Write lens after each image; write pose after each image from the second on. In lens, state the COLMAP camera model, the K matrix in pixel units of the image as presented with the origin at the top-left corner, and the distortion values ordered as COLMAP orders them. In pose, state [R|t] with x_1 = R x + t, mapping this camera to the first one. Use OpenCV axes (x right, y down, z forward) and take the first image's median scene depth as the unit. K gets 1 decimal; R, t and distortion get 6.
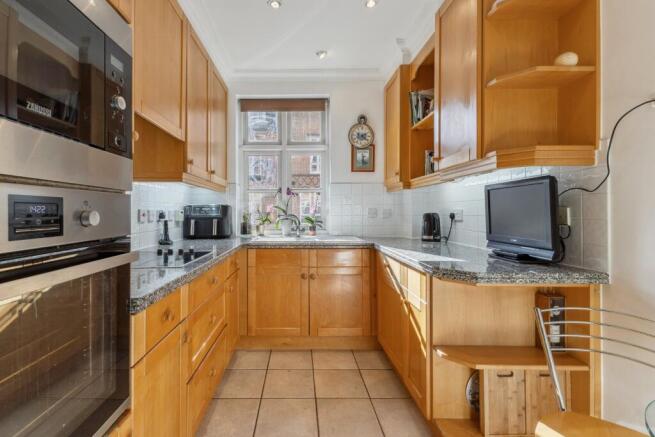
lens RADIAL K [[301.9, 0, 330.2], [0, 301.9, 209.4], [0, 0, 1]] dist [0.001976, 0.000549]
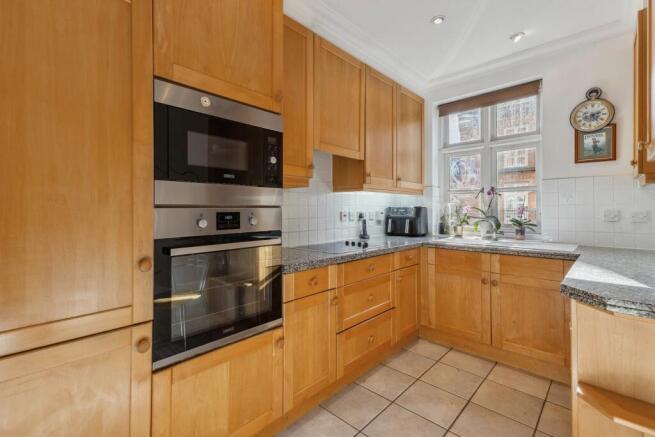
lens RADIAL K [[301.9, 0, 330.2], [0, 301.9, 209.4], [0, 0, 1]] dist [0.001976, 0.000549]
pose [[0.725850, 0.001226, -0.687852, 0.188959], [0.002384, 0.999988, 0.004298, -0.010650], [0.687849, -0.004760, 0.725839, -0.028454]]
